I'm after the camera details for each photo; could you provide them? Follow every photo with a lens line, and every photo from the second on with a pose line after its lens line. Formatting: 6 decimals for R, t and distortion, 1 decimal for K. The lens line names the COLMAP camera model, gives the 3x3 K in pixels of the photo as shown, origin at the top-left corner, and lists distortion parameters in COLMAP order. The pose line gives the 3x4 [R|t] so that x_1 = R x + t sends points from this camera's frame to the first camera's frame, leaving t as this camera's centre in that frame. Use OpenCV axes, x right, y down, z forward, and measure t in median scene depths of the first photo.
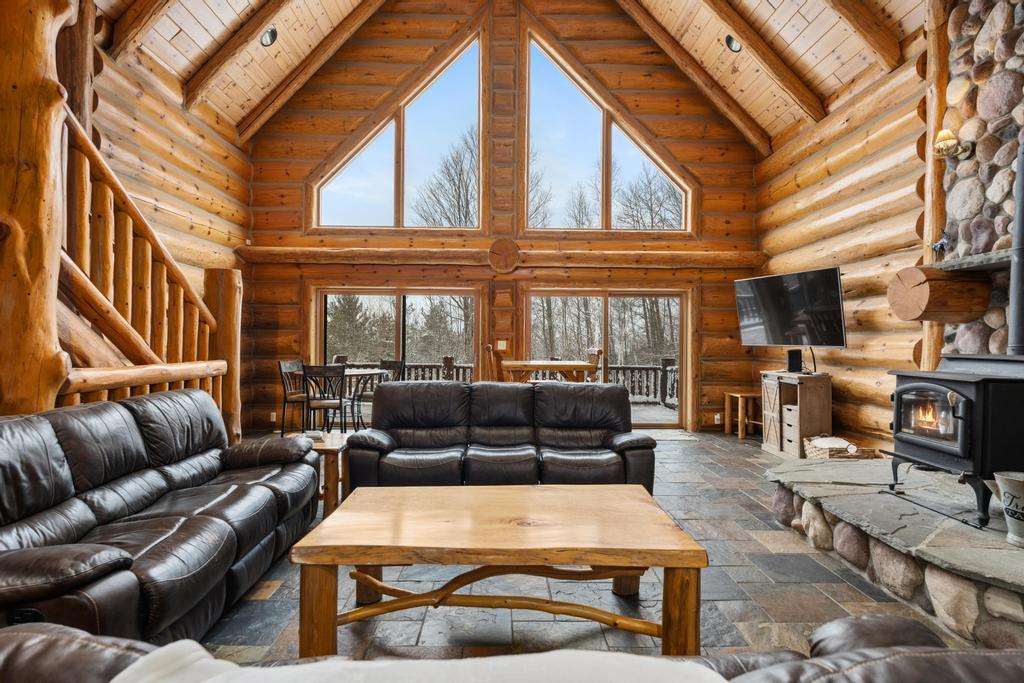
lens RADIAL K [[528.7, 0, 515.3], [0, 528.7, 342.0], [0, 0, 1]] dist [0.001169, -0.000114]
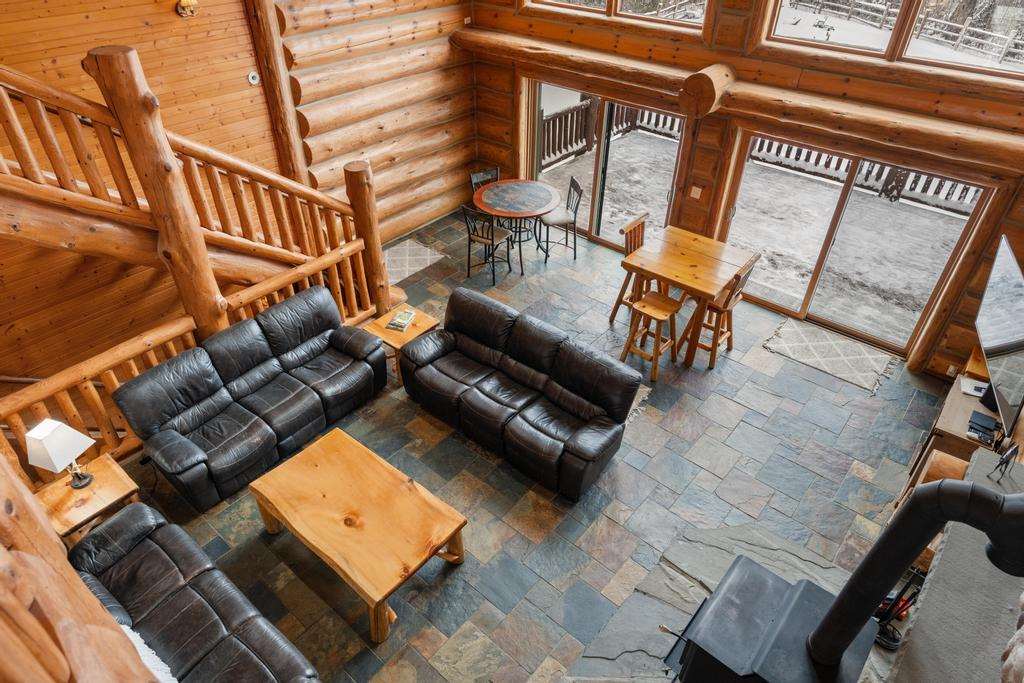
lens RADIAL K [[636.0, 0, 509.7], [0, 636.0, 339.7], [0, 0, 1]] dist [-0.005268, -0.000116]
pose [[0.746837, 0.400882, -0.530593, 0.472475], [0.000826, 0.797315, 0.603563, -0.517723], [0.665007, -0.451202, 0.595133, 0.145099]]
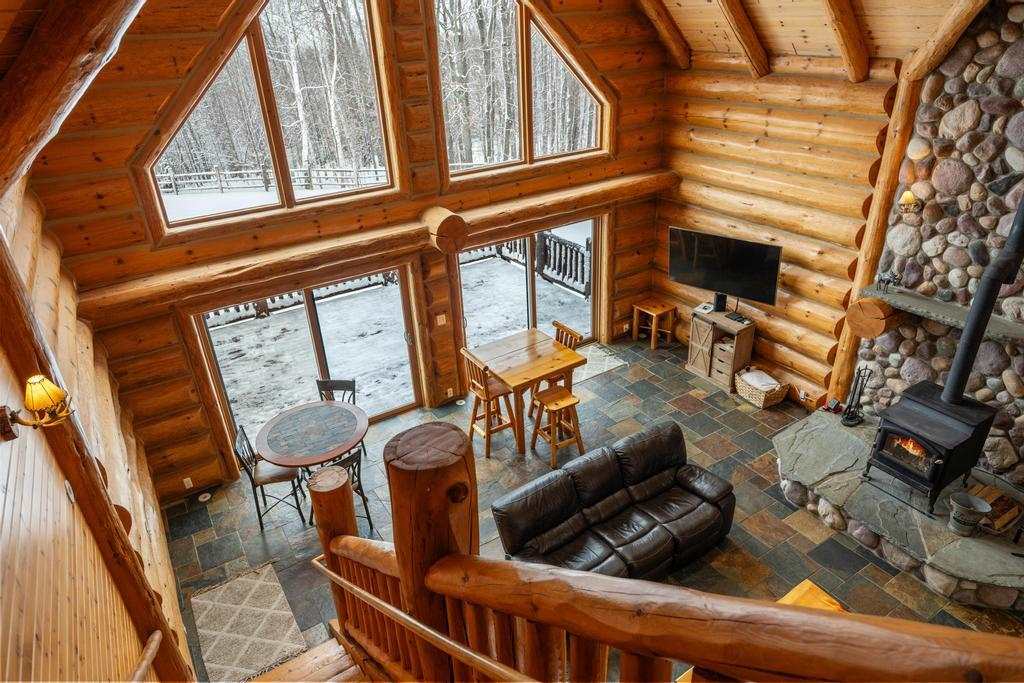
lens RADIAL K [[636.0, 0, 512.5], [0, 636.0, 342.8], [0, 0, 1]] dist [-0.005268, -0.000116]
pose [[0.853315, -0.276890, 0.441799, -0.509503], [0.048282, 0.885659, 0.461819, -0.561110], [-0.519156, -0.372746, 0.769115, 0.138521]]
